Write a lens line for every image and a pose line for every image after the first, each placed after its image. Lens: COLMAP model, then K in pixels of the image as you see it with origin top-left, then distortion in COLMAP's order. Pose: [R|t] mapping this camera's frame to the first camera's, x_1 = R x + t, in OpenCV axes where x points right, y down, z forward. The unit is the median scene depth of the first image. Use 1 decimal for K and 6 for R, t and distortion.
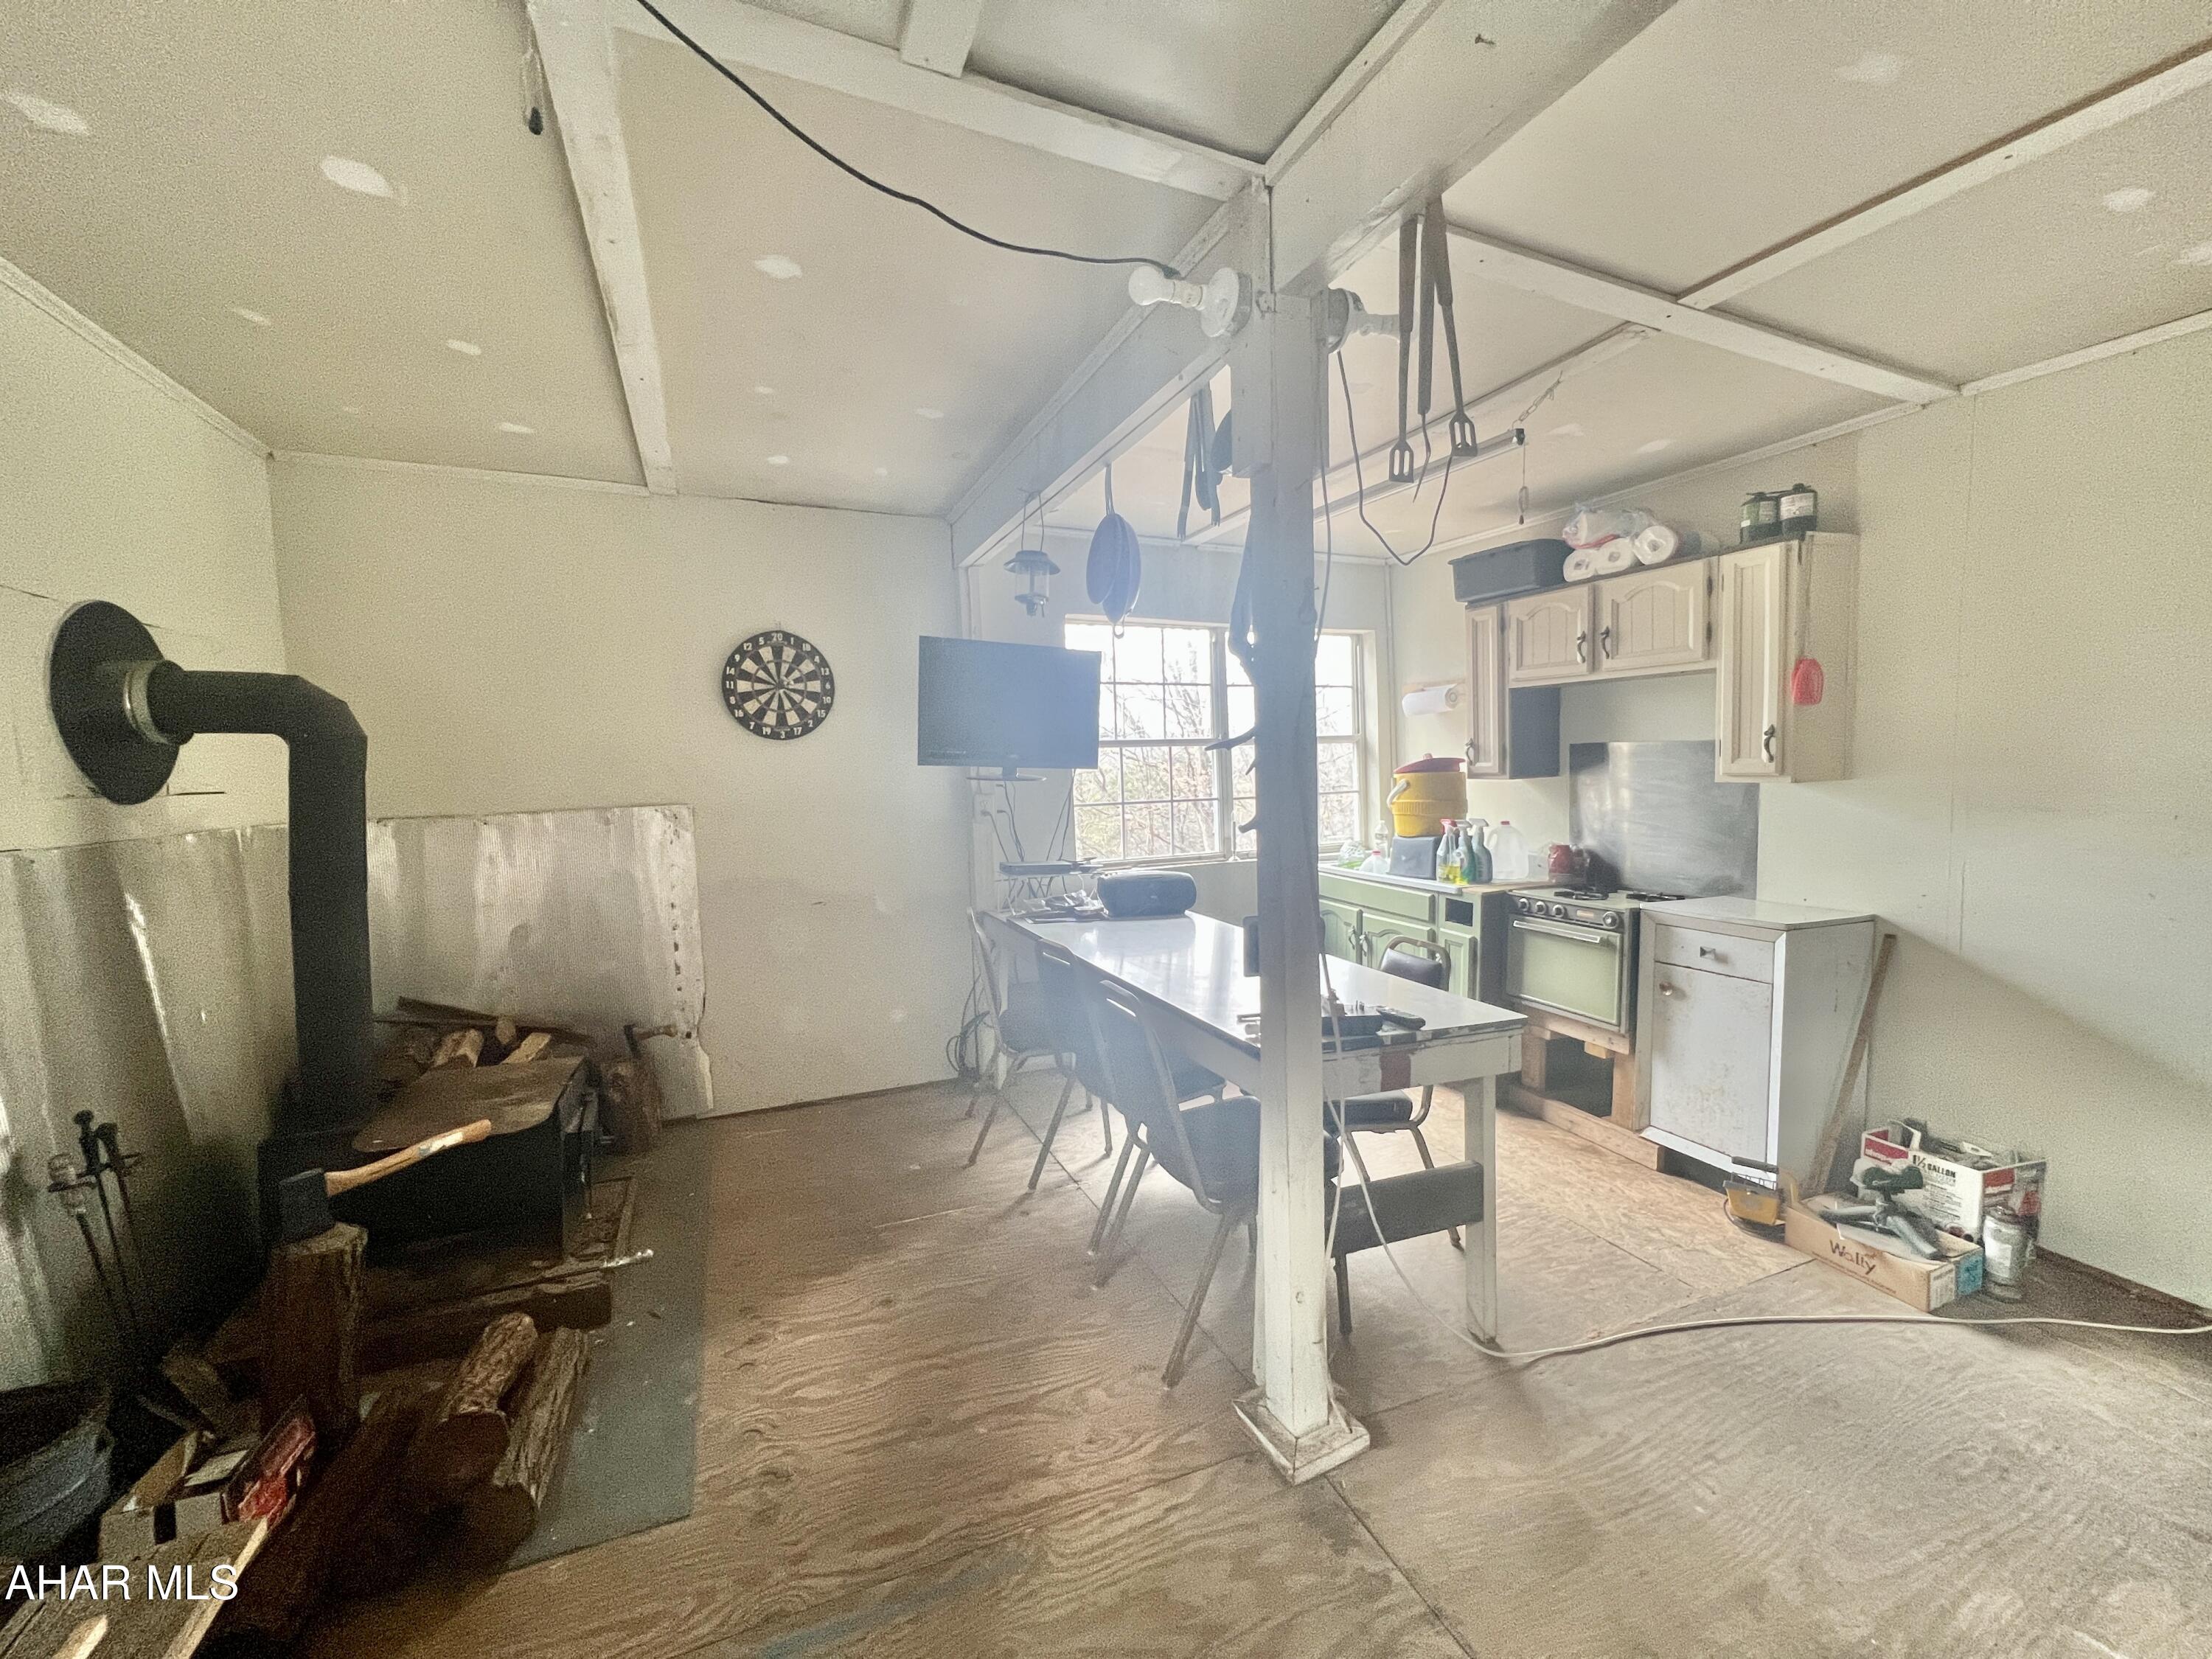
lens RADIAL K [[890.3, 0, 1099.6], [0, 890.3, 824.8], [0, 0, 1]] dist [0.000084, 0.000826]
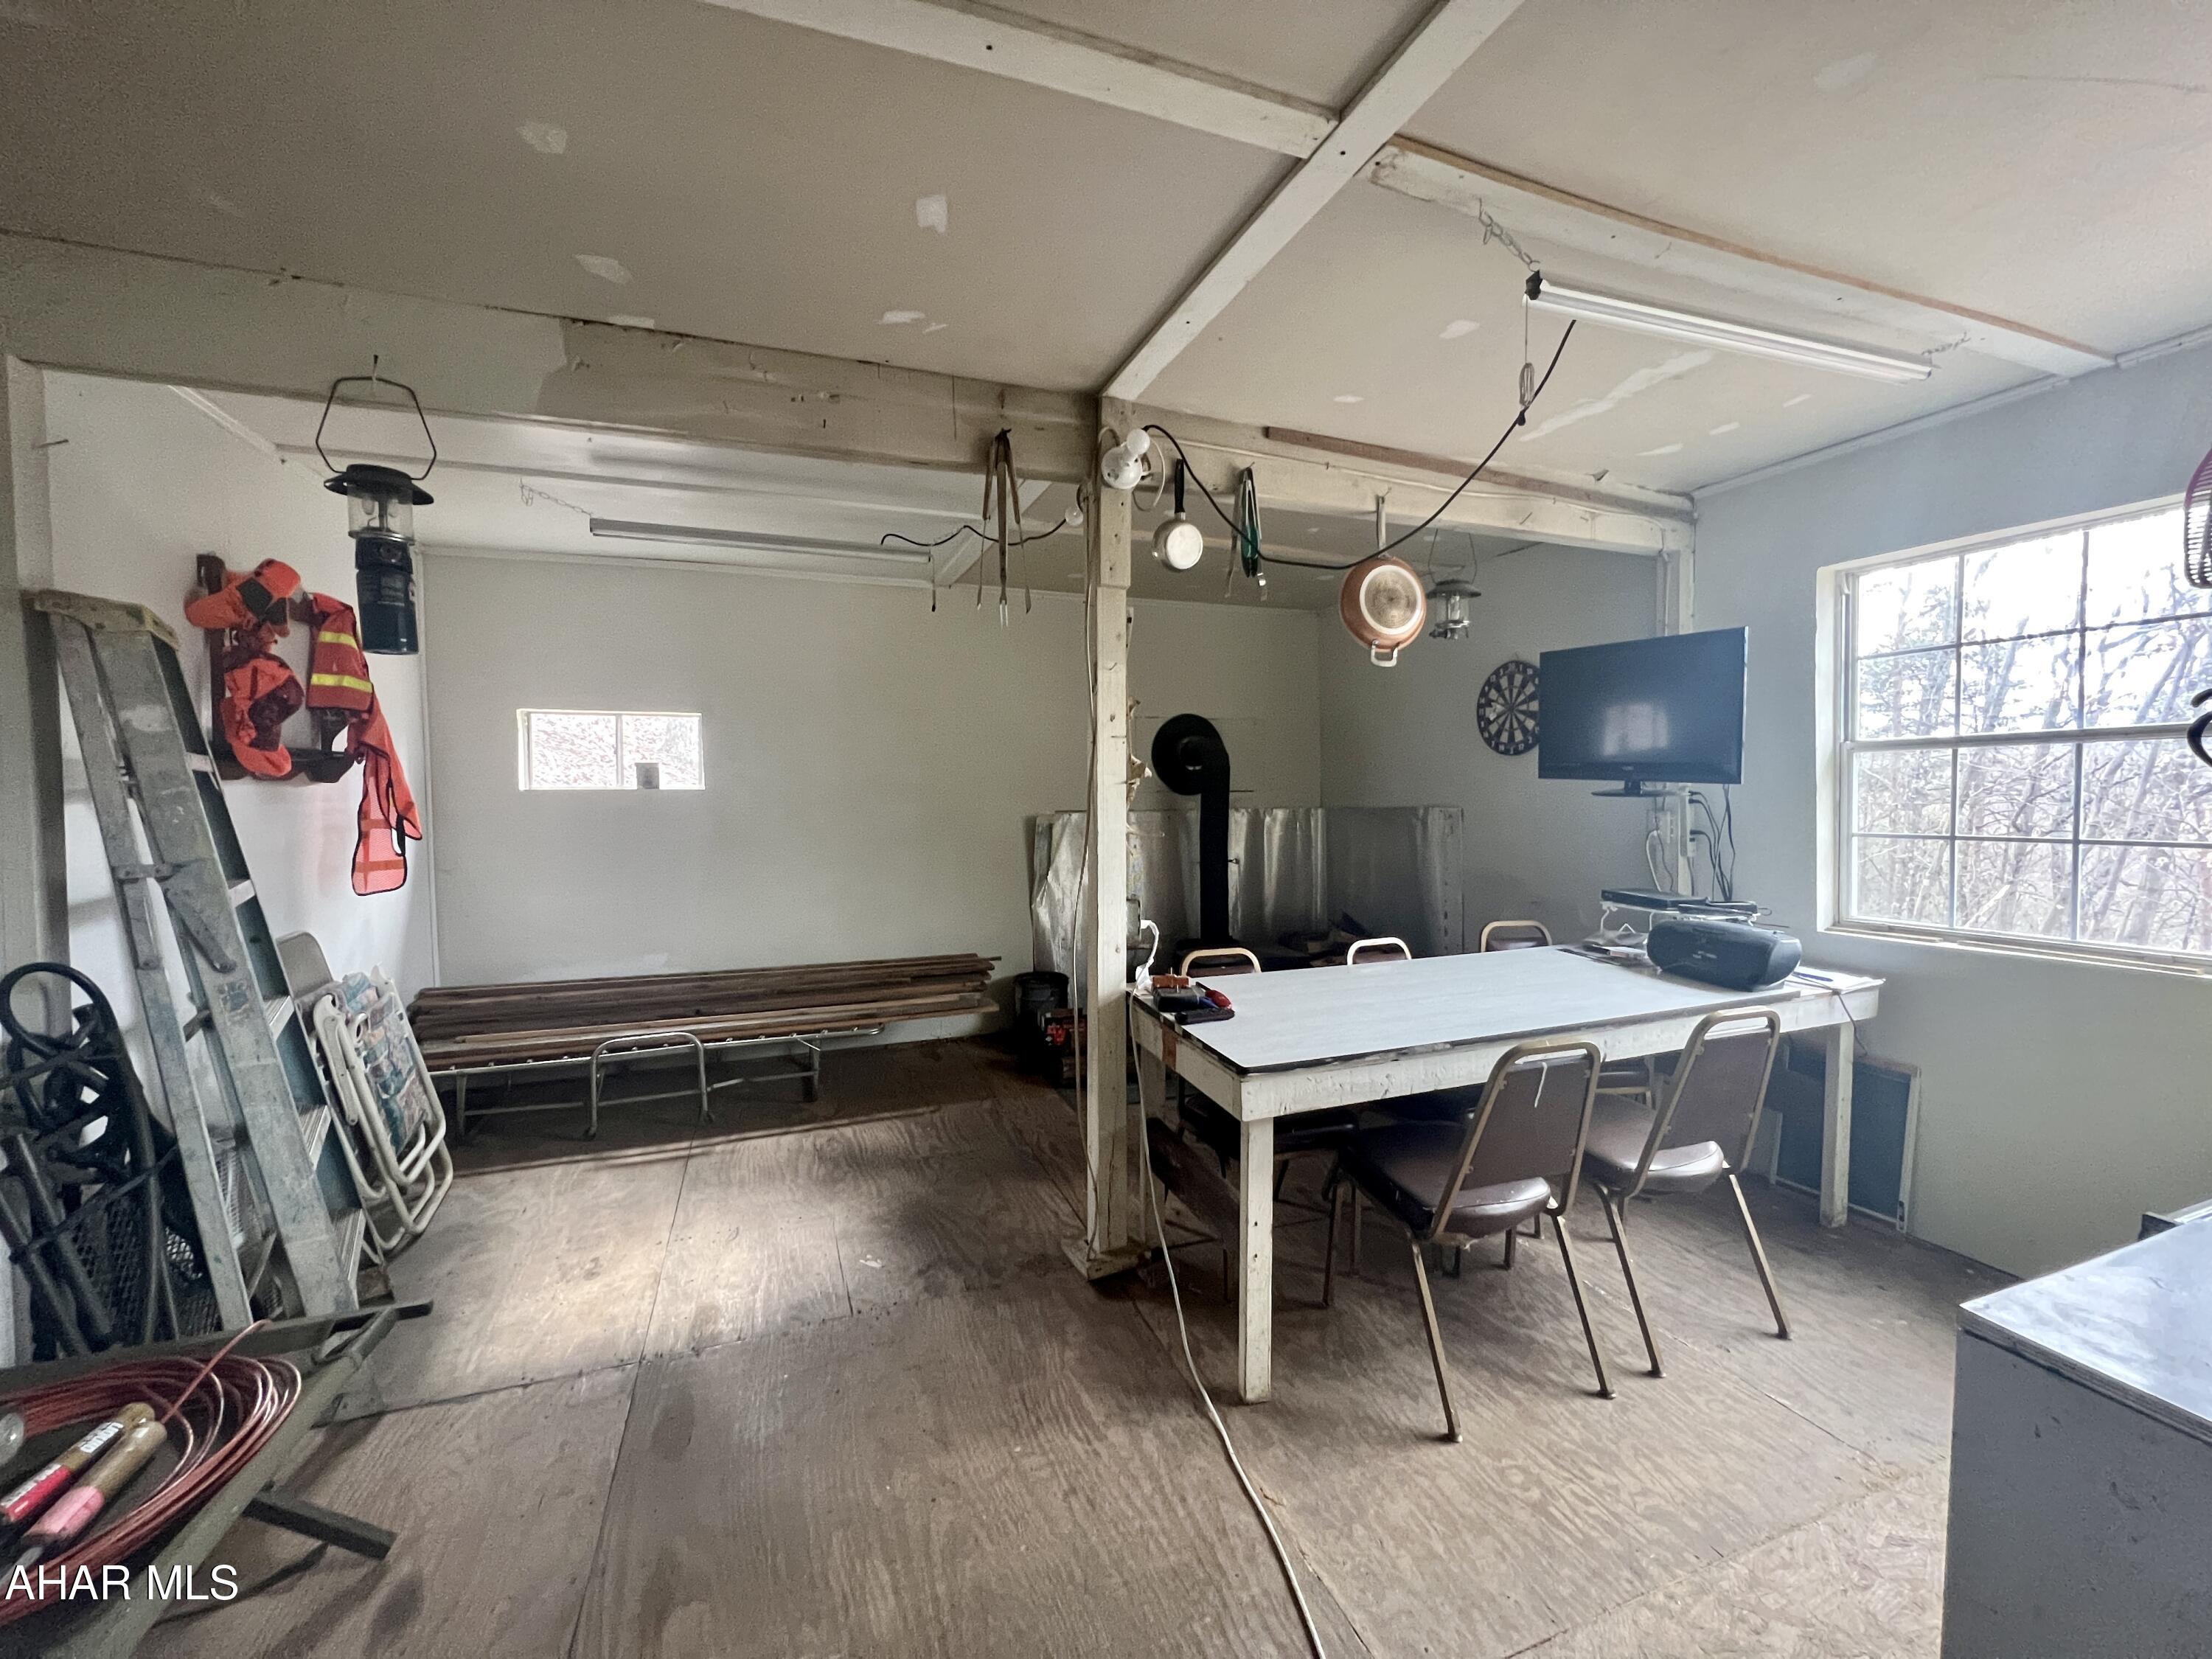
lens RADIAL K [[894.6, 0, 1098.3], [0, 894.6, 824.0], [0, 0, 1]] dist [0.001578, 0.000847]
pose [[-0.043822, 0.058017, -0.997353, 1.064347], [-0.060846, 0.996304, 0.060630, -0.057031], [0.997185, 0.063342, -0.040130, 0.667751]]
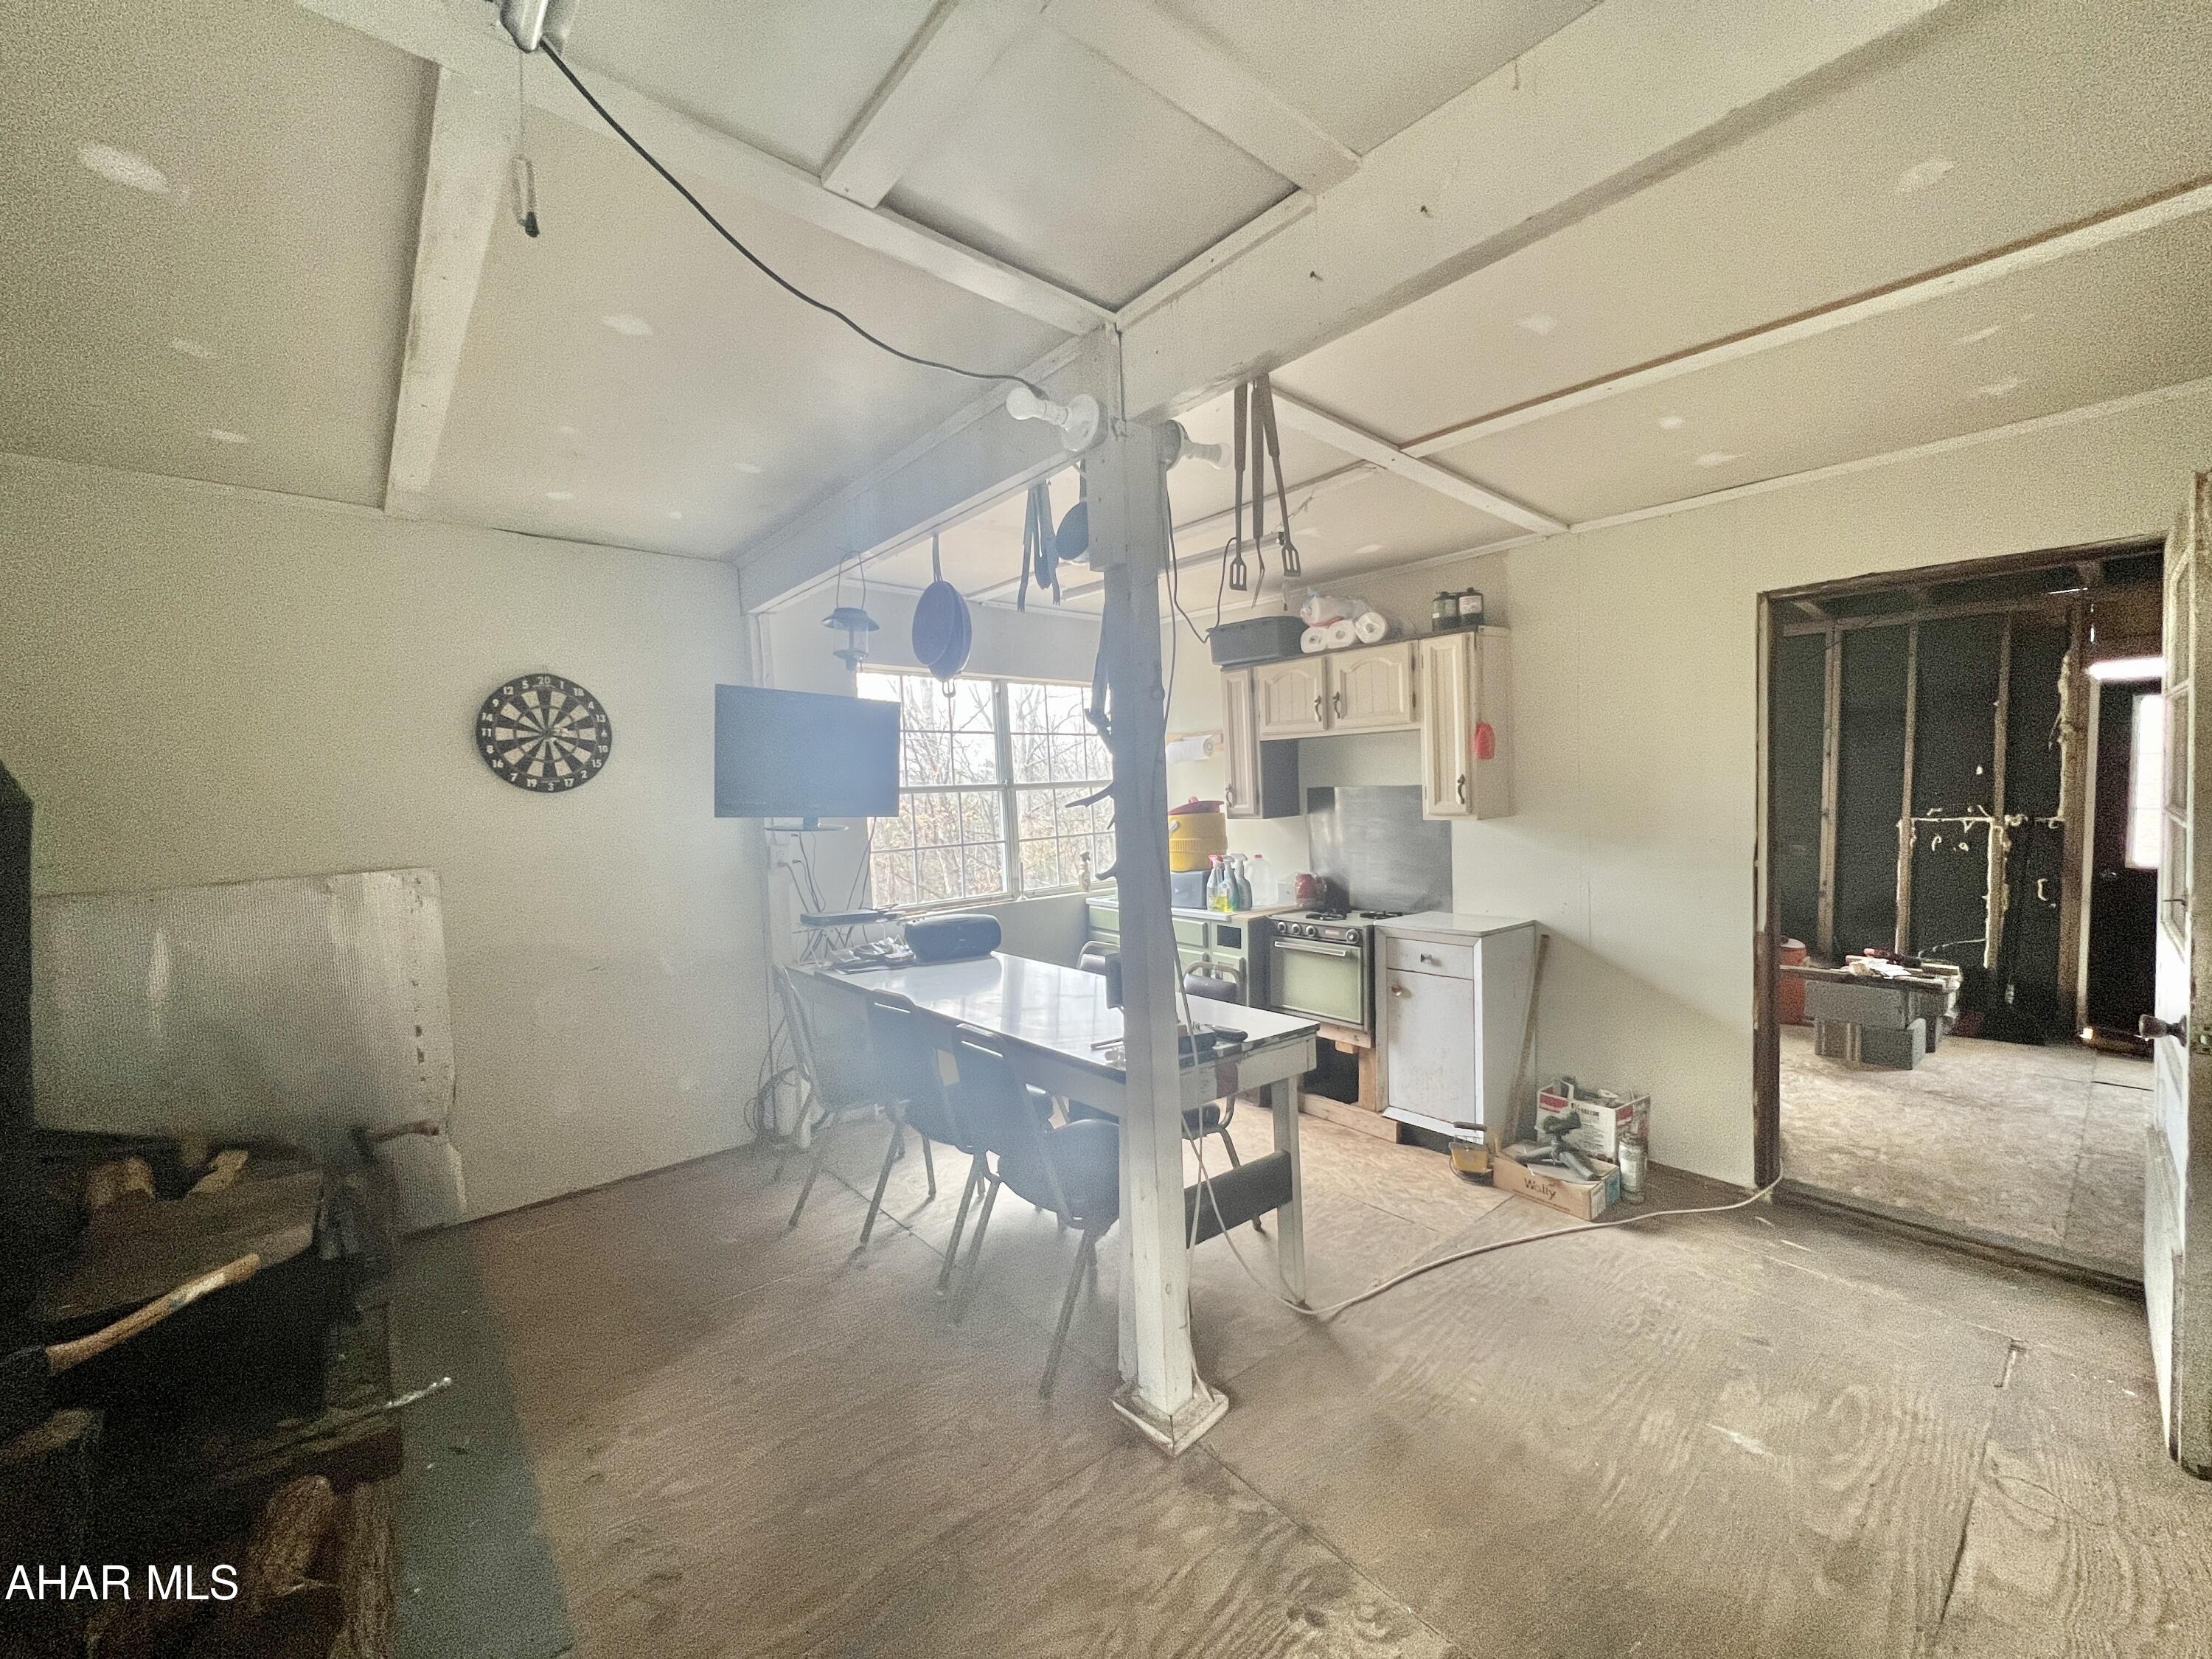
lens RADIAL K [[894.6, 0, 1098.3], [0, 894.6, 824.0], [0, 0, 1]] dist [0.001578, 0.000847]
pose [[0.953018, -0.021833, 0.302126, -0.127003], [0.033843, 0.998829, -0.034573, -0.015650], [-0.301017, 0.043174, 0.952641, -0.056131]]
